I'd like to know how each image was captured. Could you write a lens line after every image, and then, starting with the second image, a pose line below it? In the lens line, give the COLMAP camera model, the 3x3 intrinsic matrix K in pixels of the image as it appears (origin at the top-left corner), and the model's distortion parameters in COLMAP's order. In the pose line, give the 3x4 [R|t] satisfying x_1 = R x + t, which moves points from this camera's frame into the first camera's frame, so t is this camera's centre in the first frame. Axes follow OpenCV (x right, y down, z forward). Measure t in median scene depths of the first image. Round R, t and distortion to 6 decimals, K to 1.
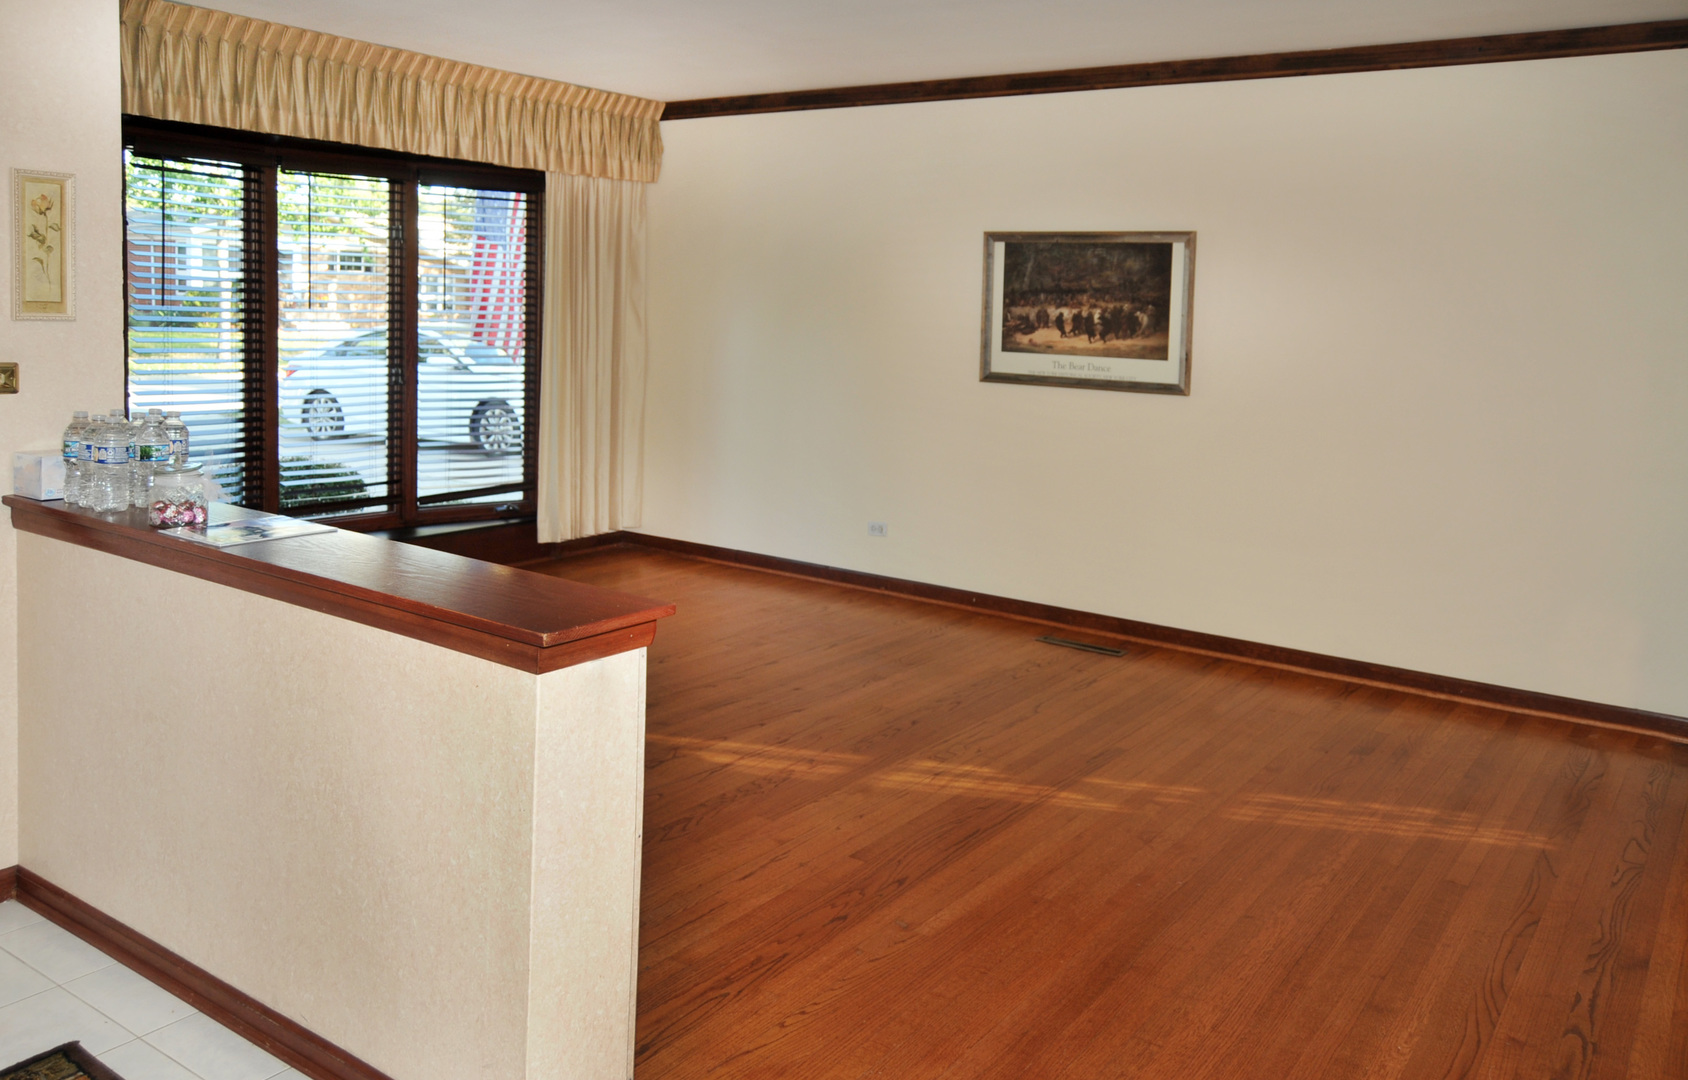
lens RADIAL K [[1320.3, 0, 844.0], [0, 1320.3, 540.0], [0, 0, 1]] dist [-0.053855, -0.000948]
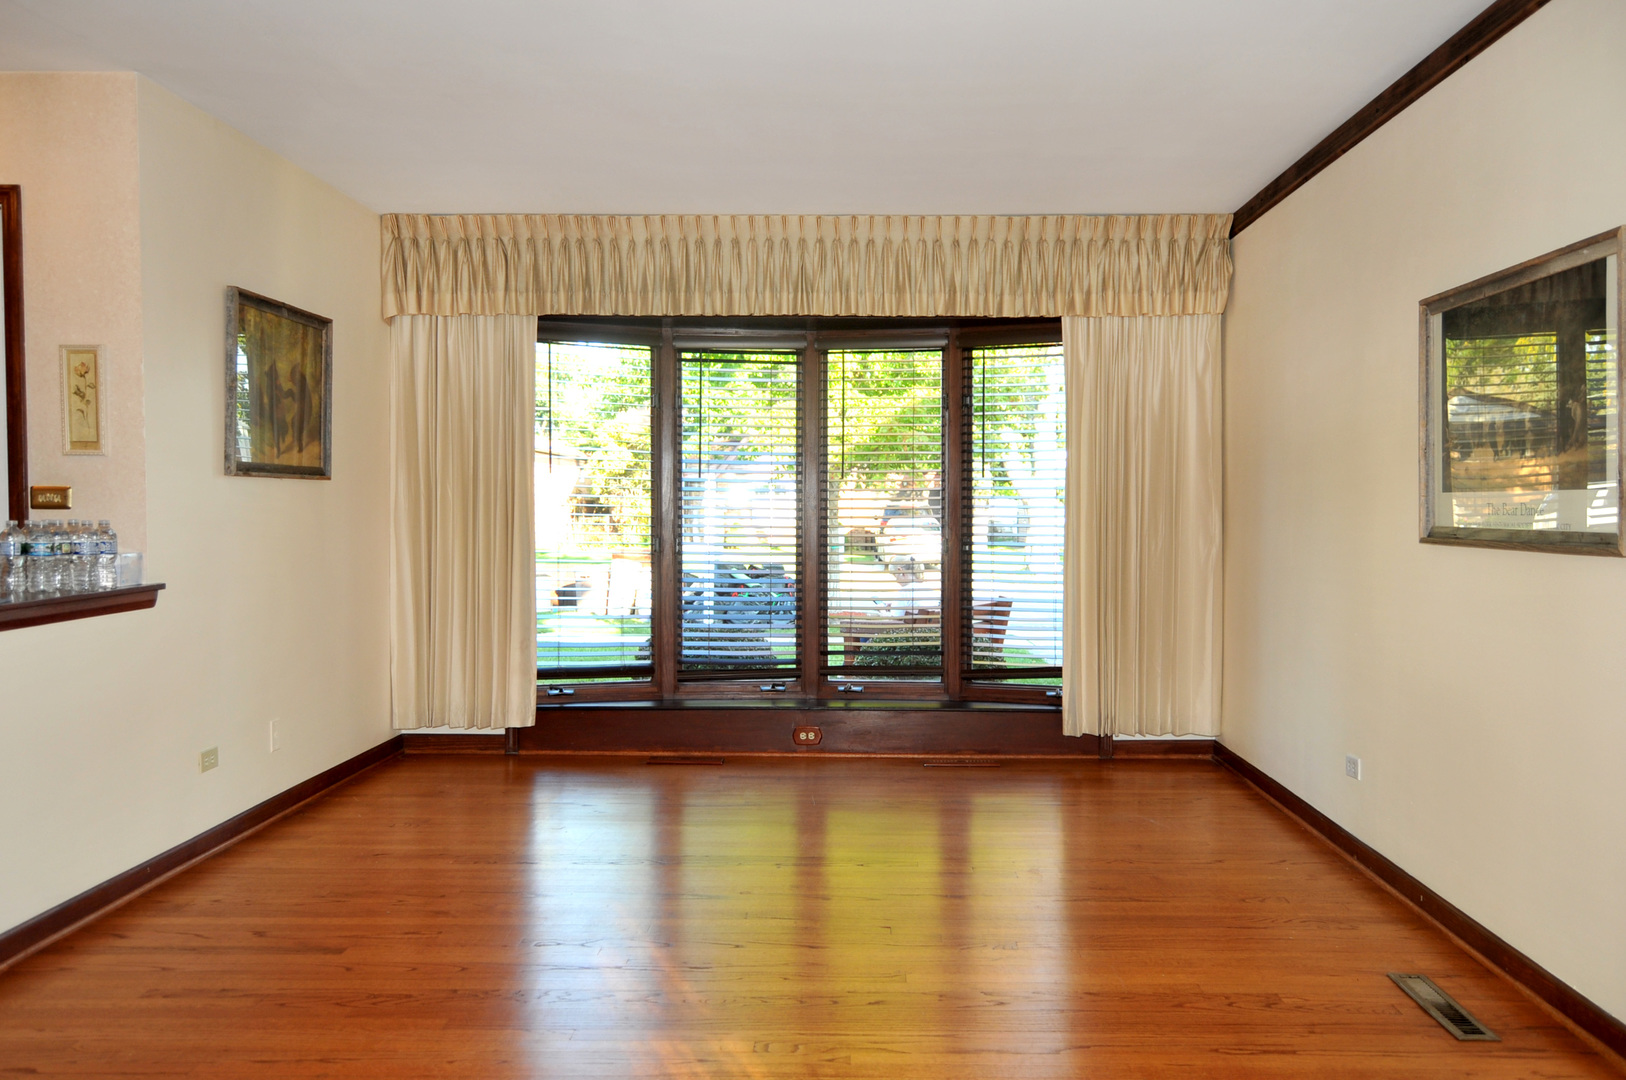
lens RADIAL K [[1391.8, 0, 813.0], [0, 1391.8, 540.0], [0, 0, 1]] dist [0.122801, 0.004558]
pose [[0.538196, -0.013693, -0.842709, 0.525054], [-0.134818, 0.985595, -0.102116, -0.016672], [0.831967, 0.168570, 0.528597, 0.431118]]
